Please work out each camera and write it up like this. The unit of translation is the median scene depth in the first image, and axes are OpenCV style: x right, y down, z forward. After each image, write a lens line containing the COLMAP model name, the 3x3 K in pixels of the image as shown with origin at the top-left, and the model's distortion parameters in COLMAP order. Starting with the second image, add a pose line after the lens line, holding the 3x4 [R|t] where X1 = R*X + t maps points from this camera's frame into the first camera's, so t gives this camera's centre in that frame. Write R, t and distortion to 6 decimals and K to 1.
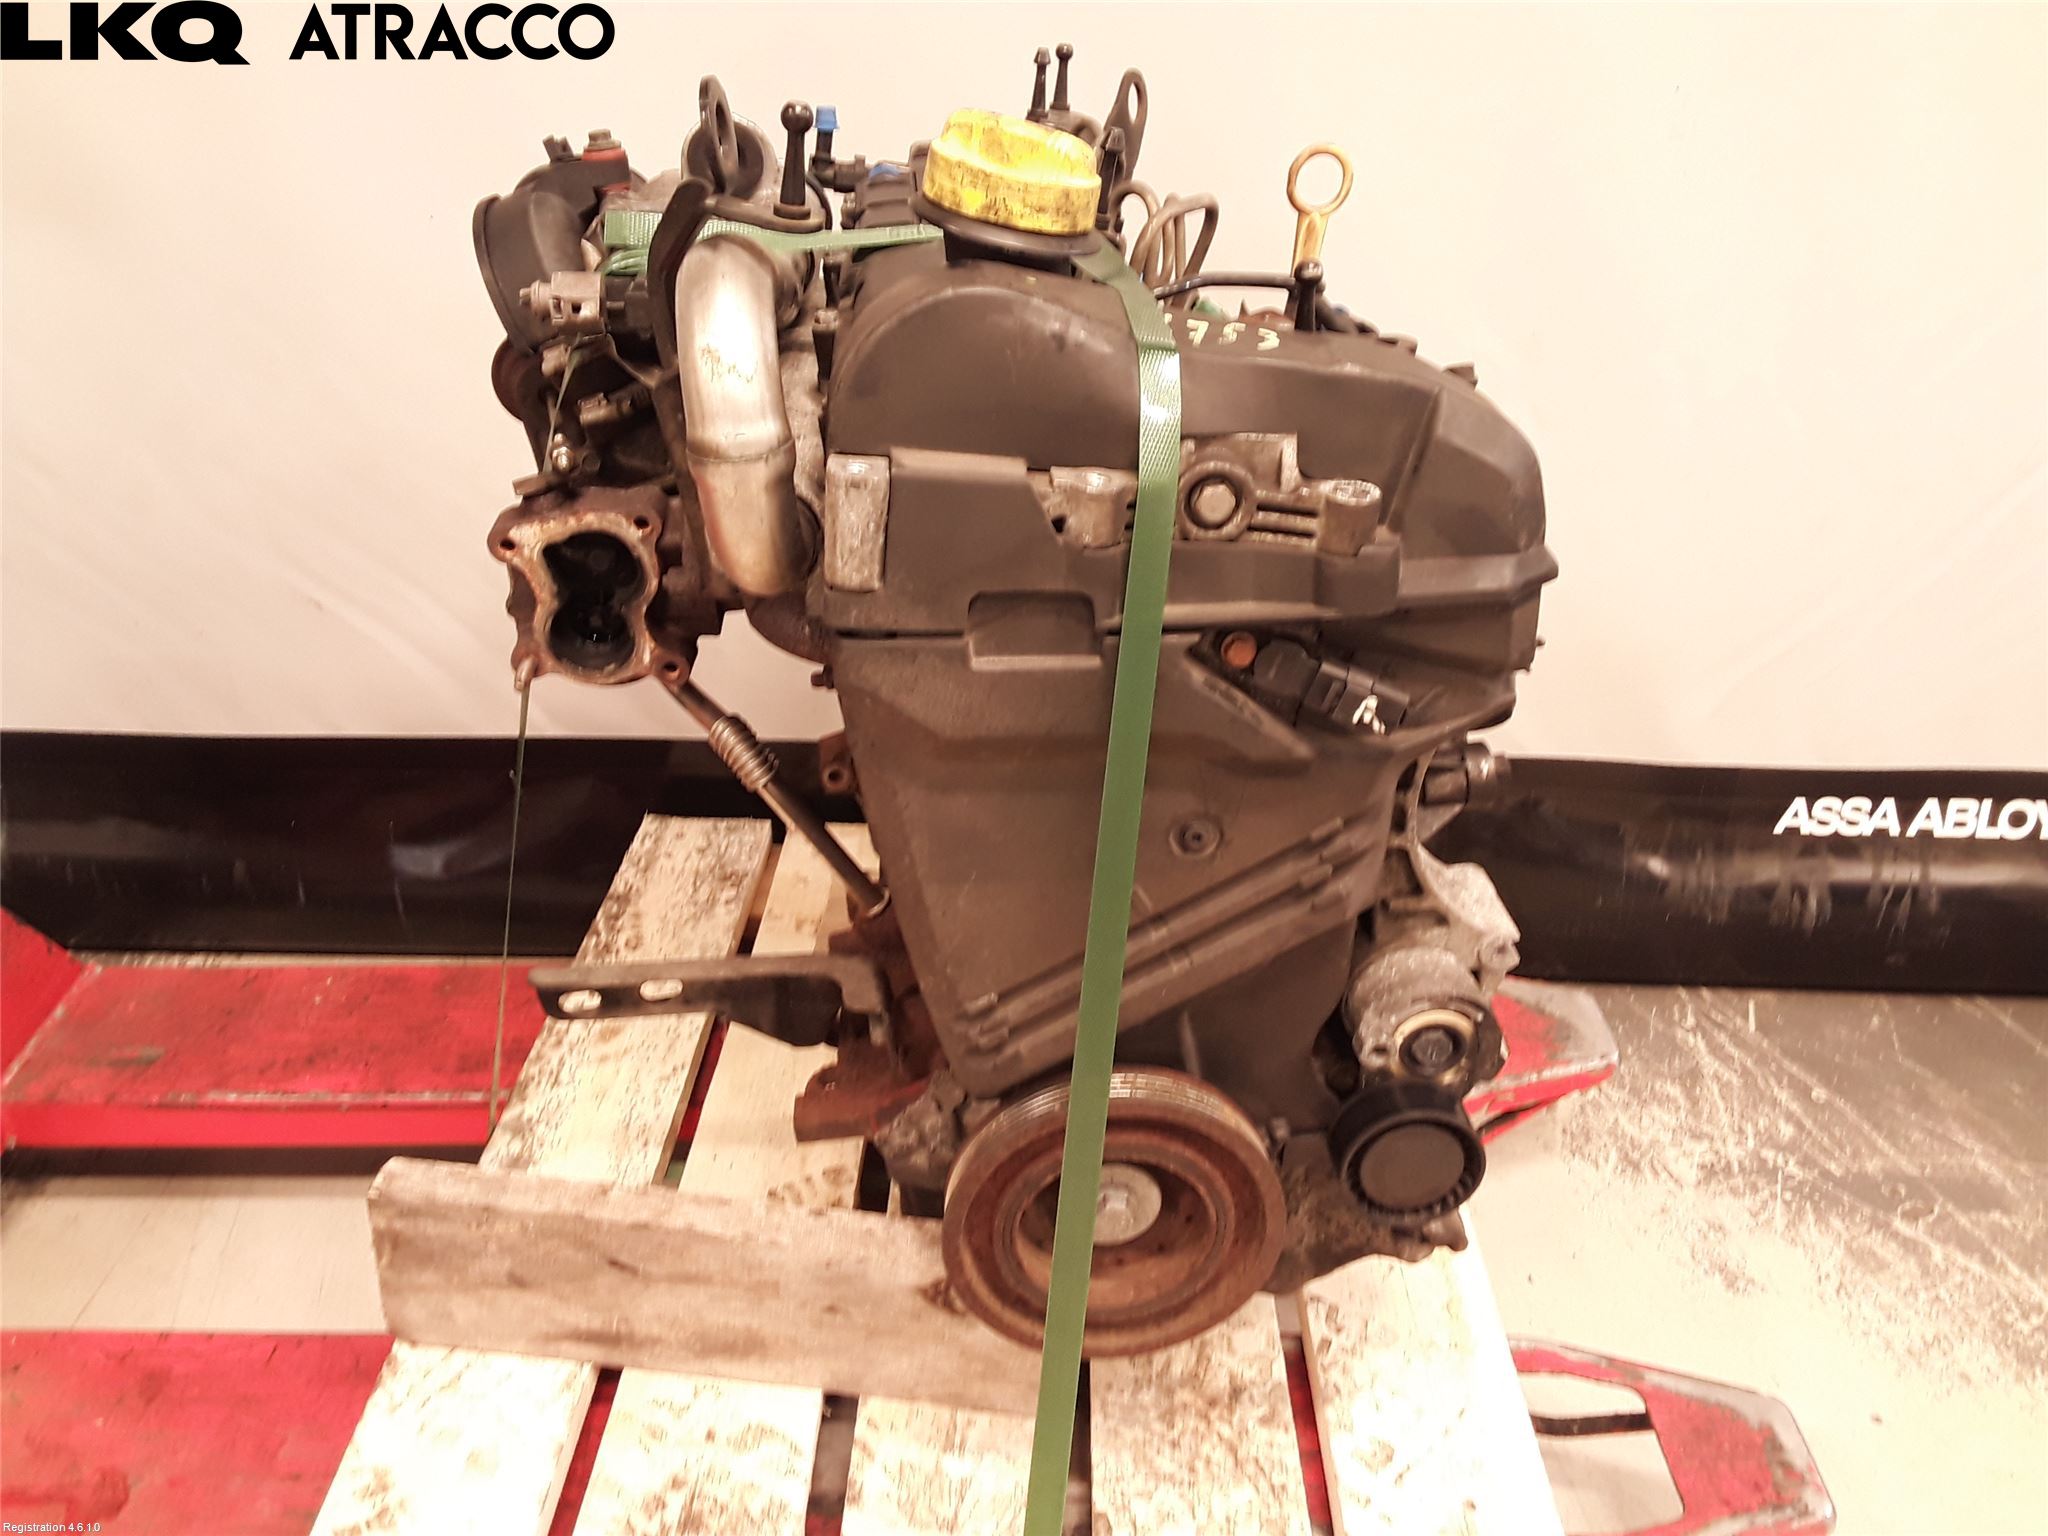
lens RADIAL K [[1670.4, 0, 1026.3], [0, 1670.4, 778.9], [0, 0, 1]] dist [0.080062, -0.143121]
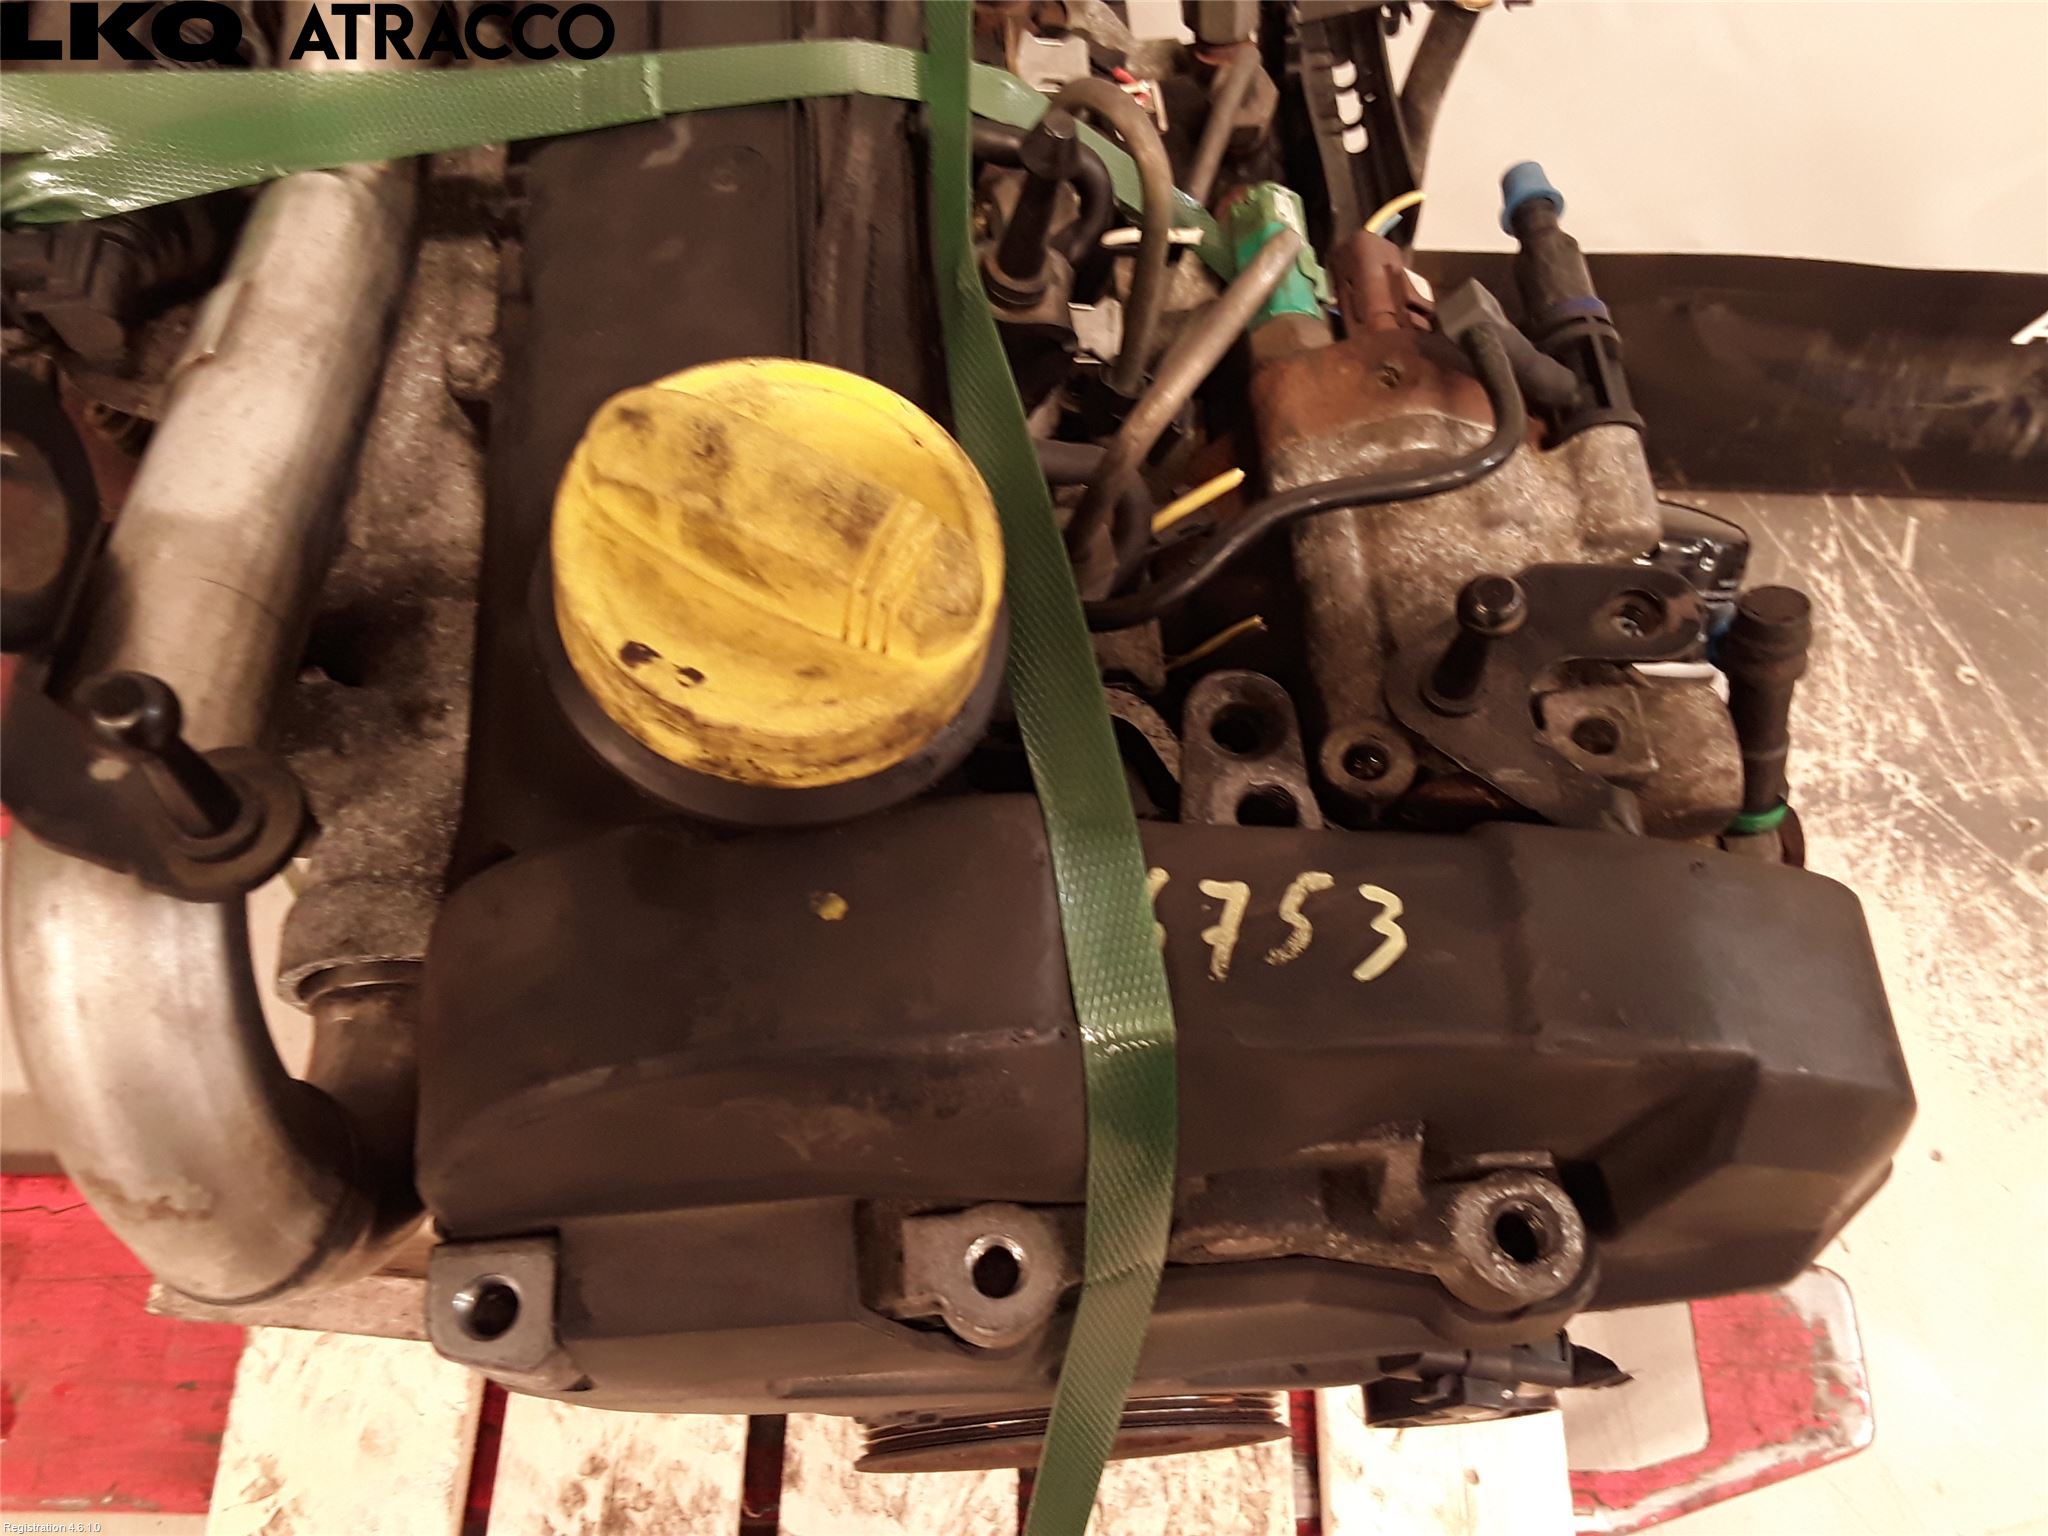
lens RADIAL K [[1670.4, 0, 1026.3], [0, 1670.4, 778.9], [0, 0, 1]] dist [0.080062, -0.143121]
pose [[0.999843, -0.009006, -0.015279, 0.029991], [0.016200, 0.814371, 0.580119, -0.296311], [0.007218, -0.580275, 0.814389, 0.351835]]
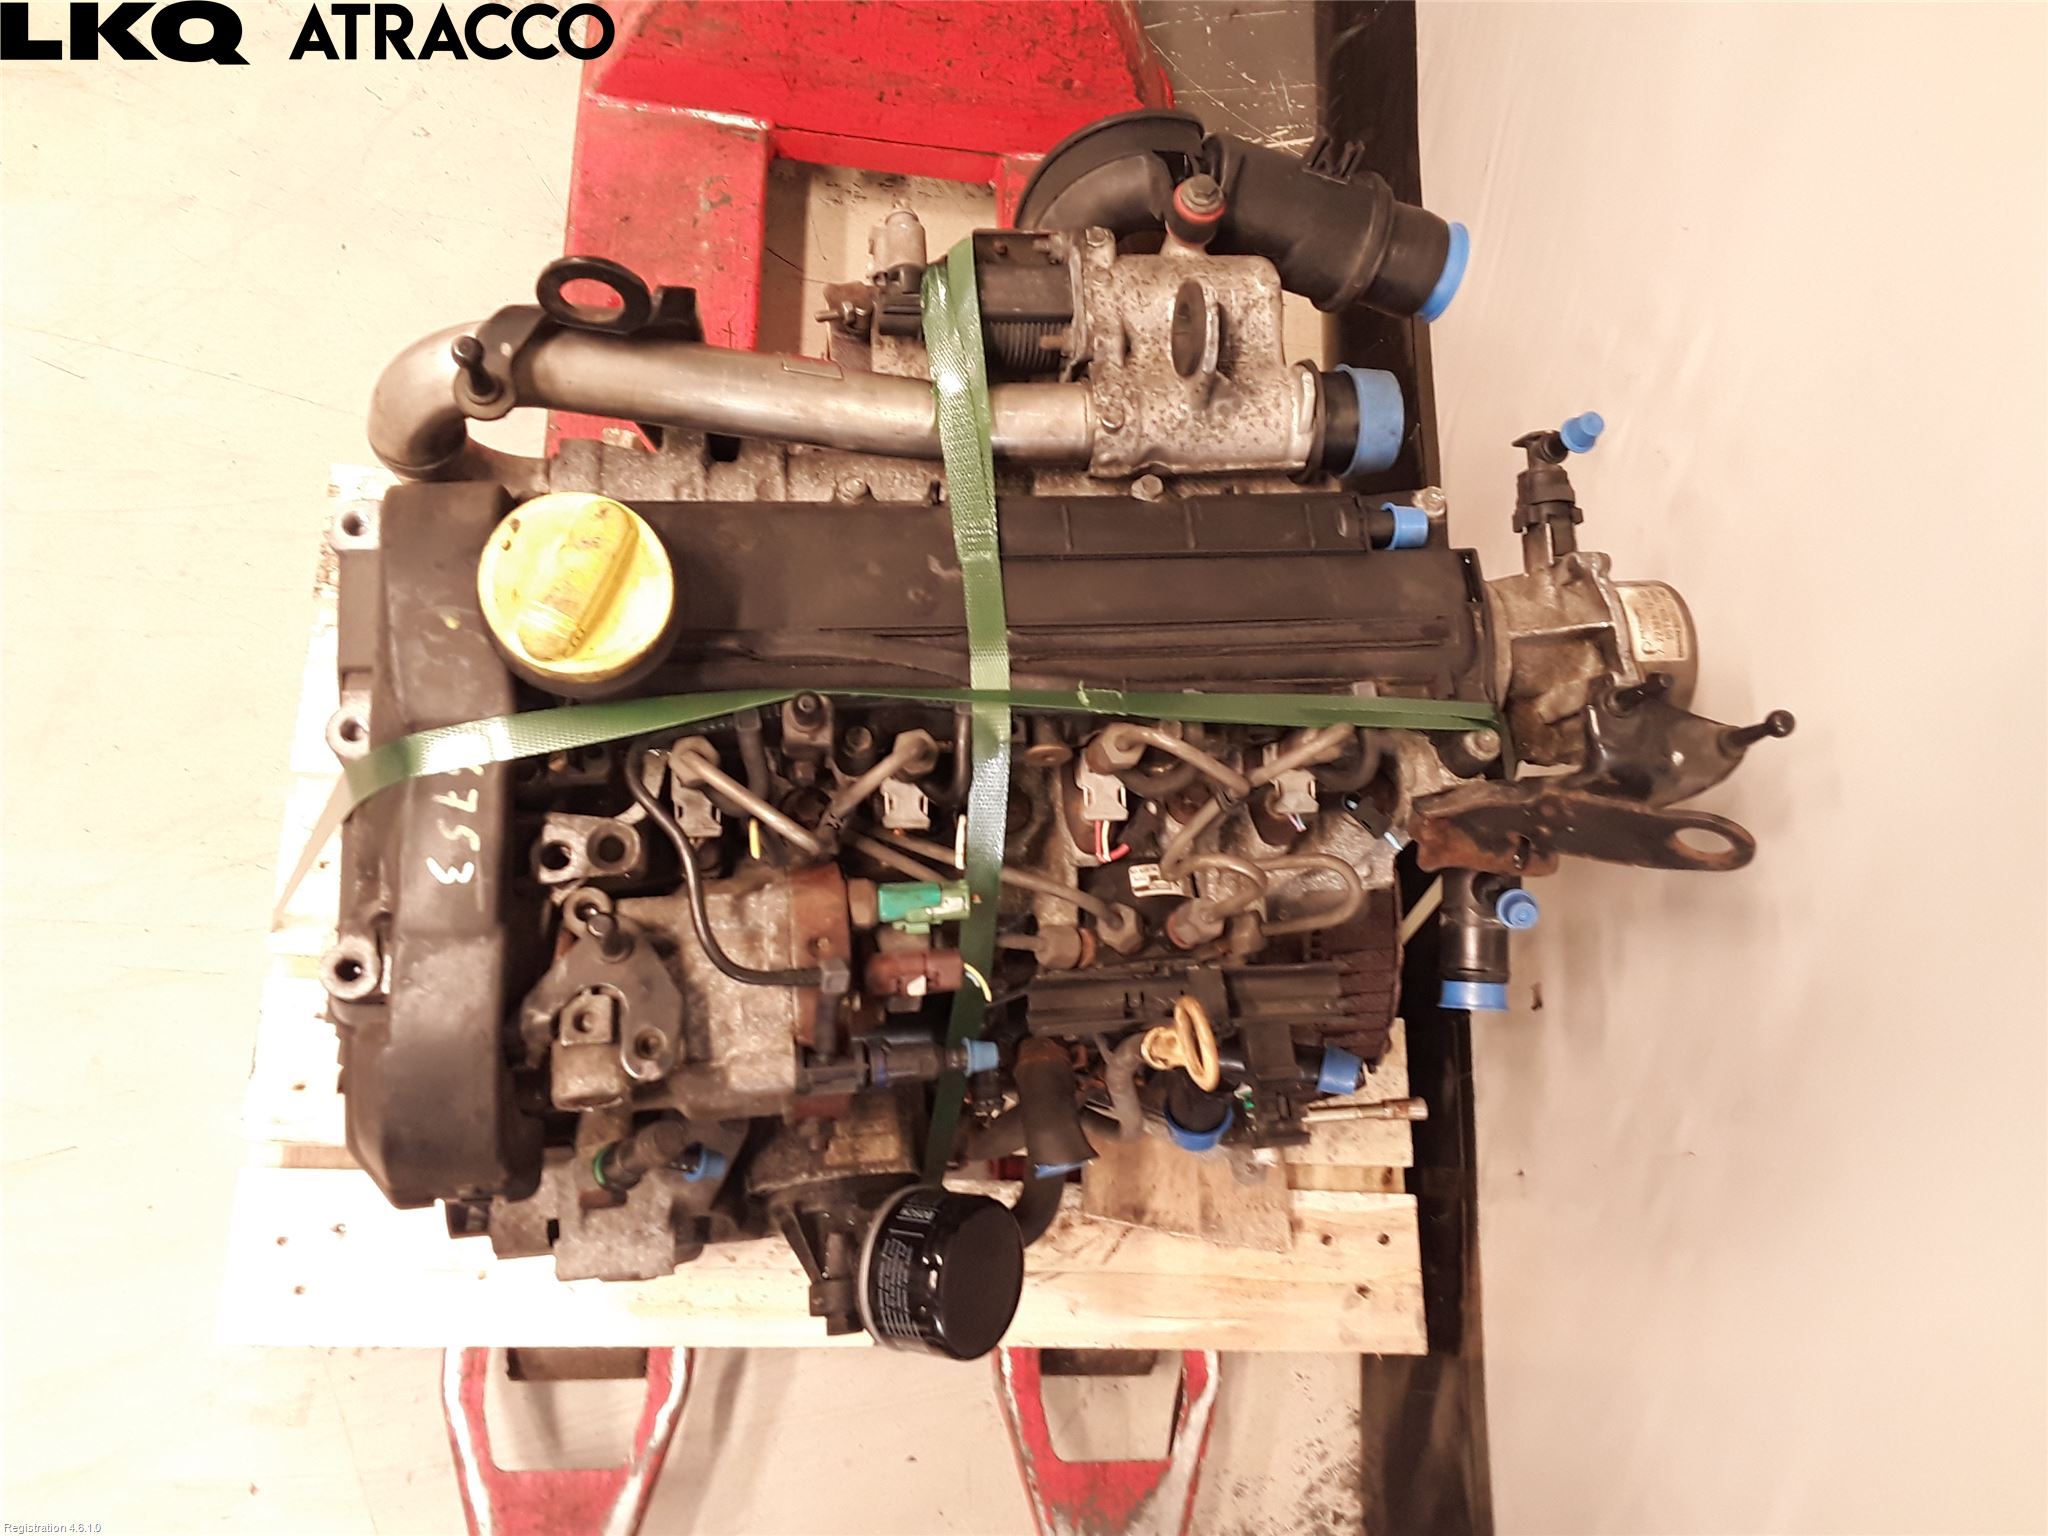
lens RADIAL K [[1670.4, 0, 1026.3], [0, 1670.4, 778.9], [0, 0, 1]] dist [0.080062, -0.143121]
pose [[0.007736, 0.952403, -0.304742, 0.211718], [-0.616901, 0.244393, 0.748135, -0.653755], [0.787003, 0.182208, 0.589429, 0.359765]]
